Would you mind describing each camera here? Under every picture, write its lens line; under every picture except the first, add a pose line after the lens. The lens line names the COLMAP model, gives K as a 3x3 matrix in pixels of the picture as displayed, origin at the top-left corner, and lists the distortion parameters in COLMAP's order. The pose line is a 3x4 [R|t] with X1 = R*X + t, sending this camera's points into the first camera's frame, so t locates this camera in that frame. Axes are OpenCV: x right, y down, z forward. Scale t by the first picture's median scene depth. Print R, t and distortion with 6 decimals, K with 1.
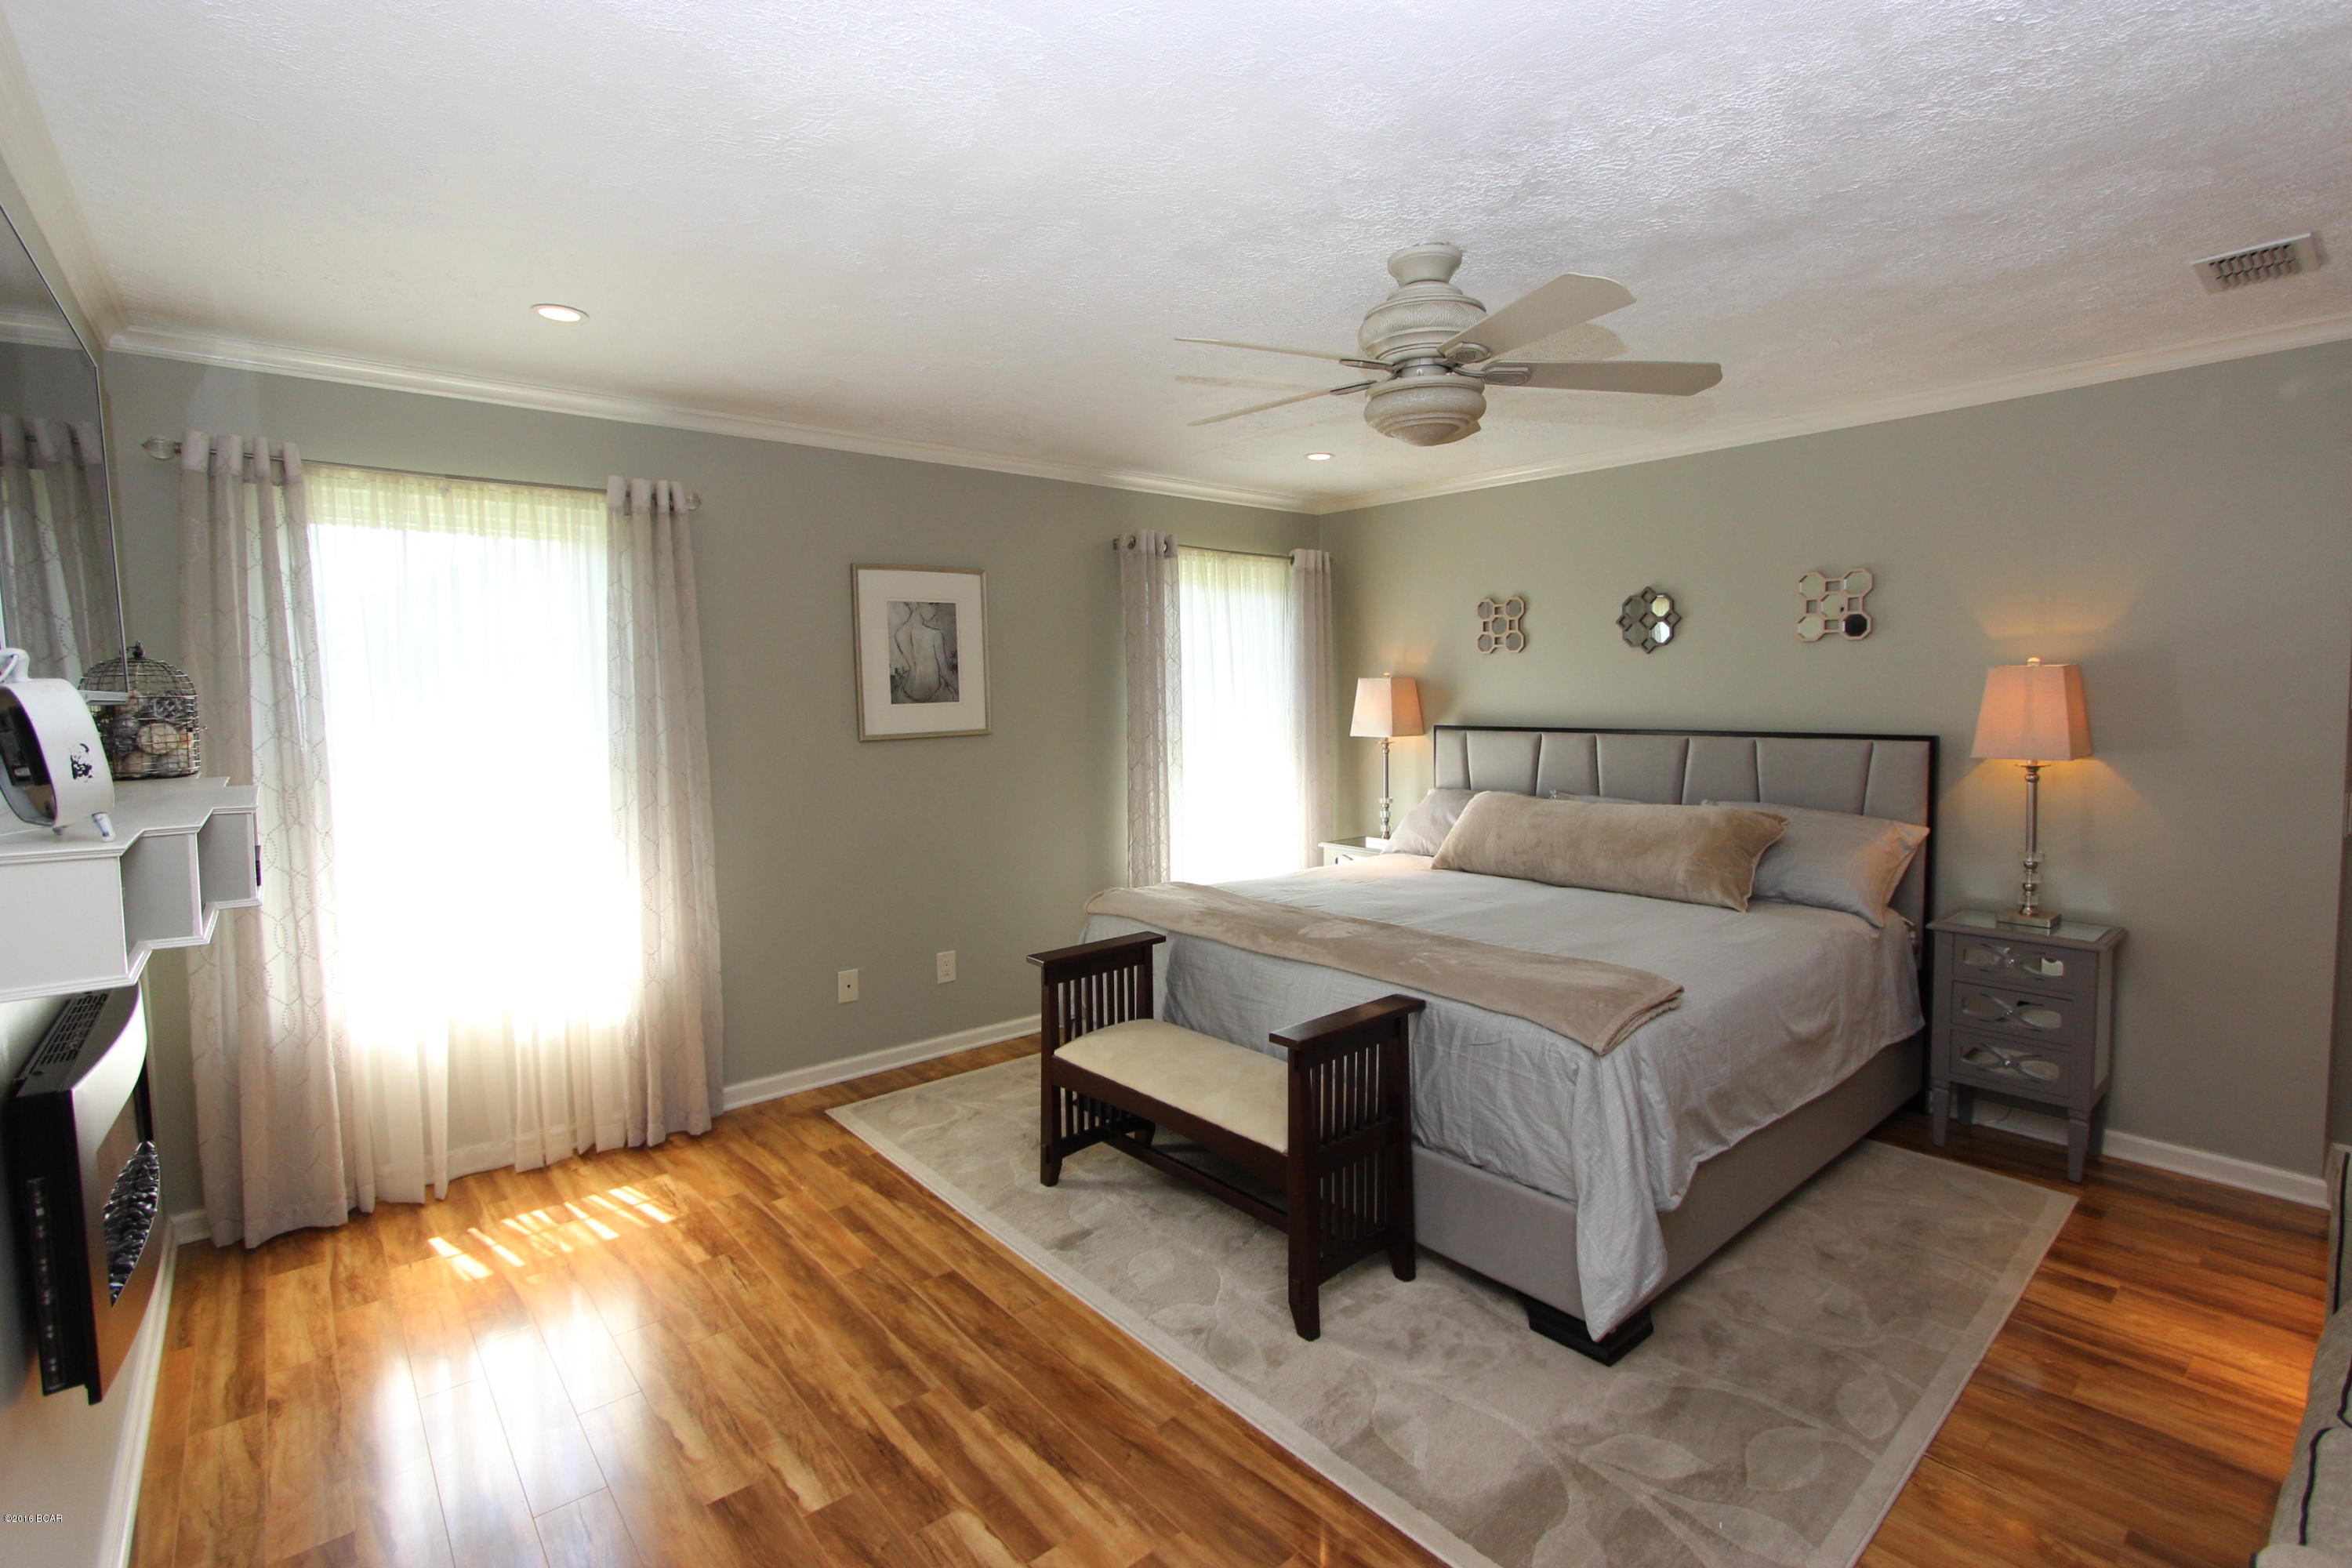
lens RADIAL K [[1086.5, 0, 1184.8], [0, 1086.5, 763.3], [0, 0, 1]] dist [-0.018093, 0.001347]
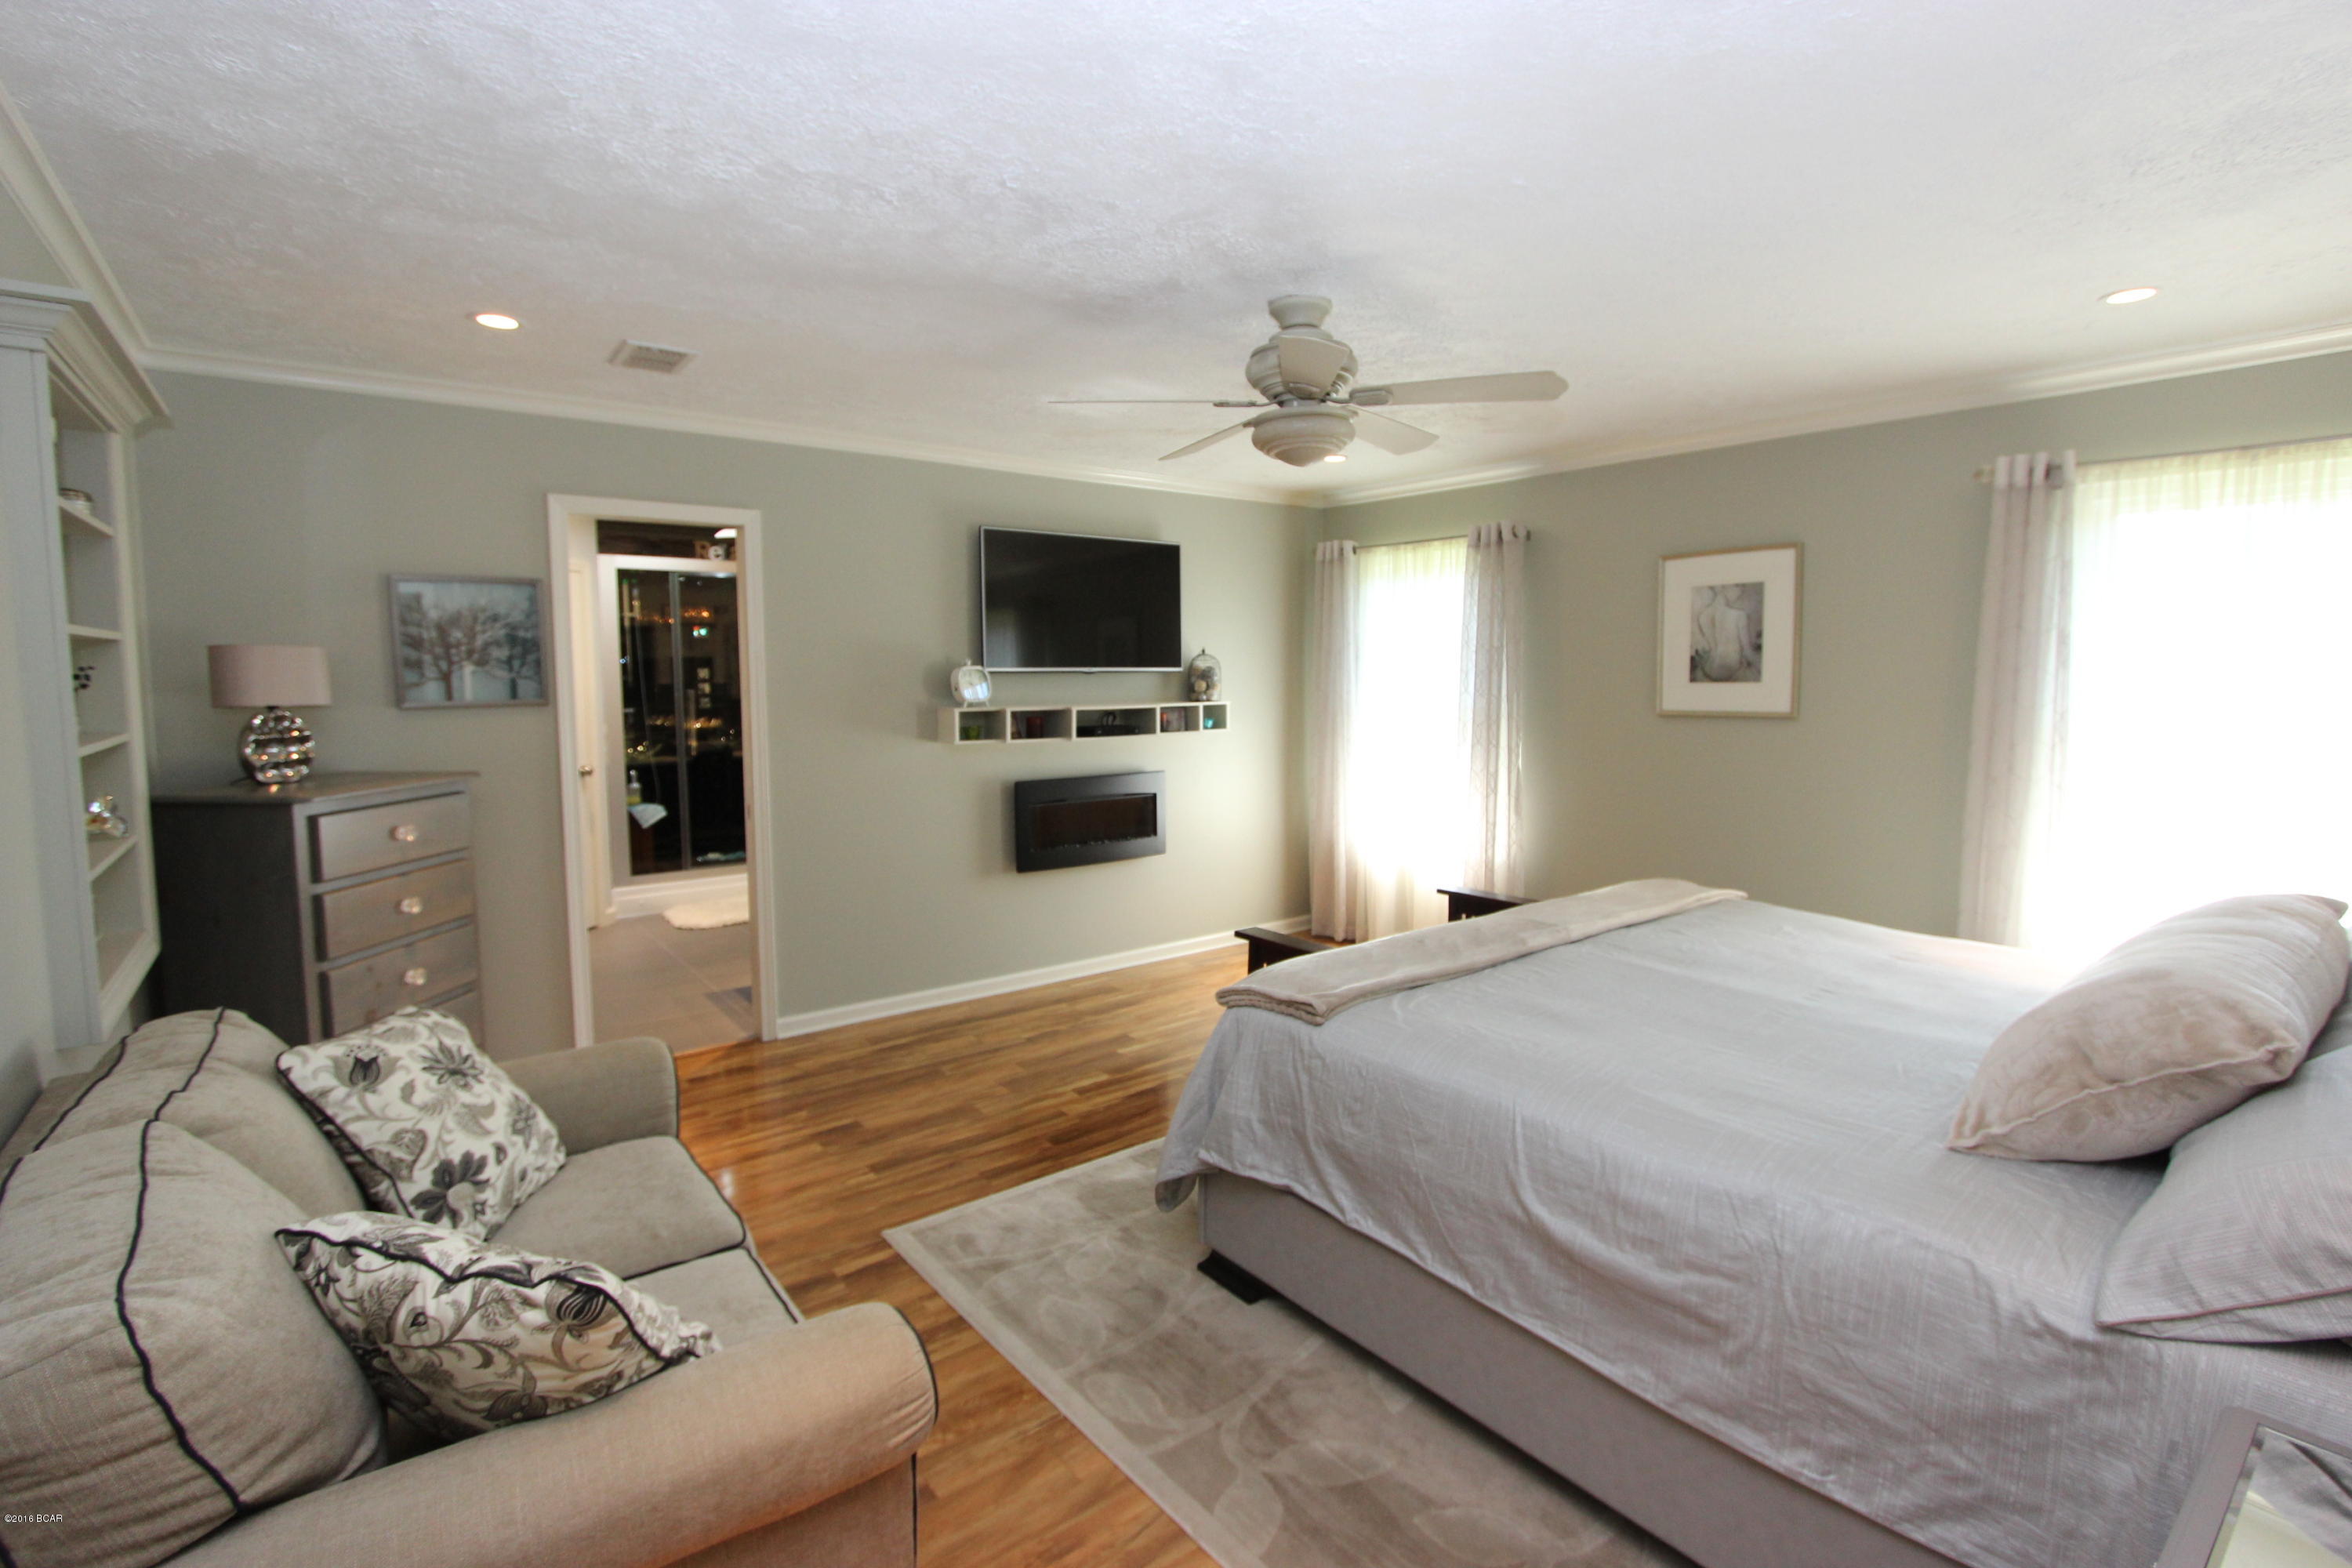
lens RADIAL K [[1086.5, 0, 1184.8], [0, 1086.5, 763.3], [0, 0, 1]] dist [-0.018093, 0.001347]
pose [[-0.033443, 0.095832, -0.994836, 0.799417], [-0.075133, 0.992335, 0.098116, -0.042293], [0.996613, 0.078027, -0.025986, 0.528222]]
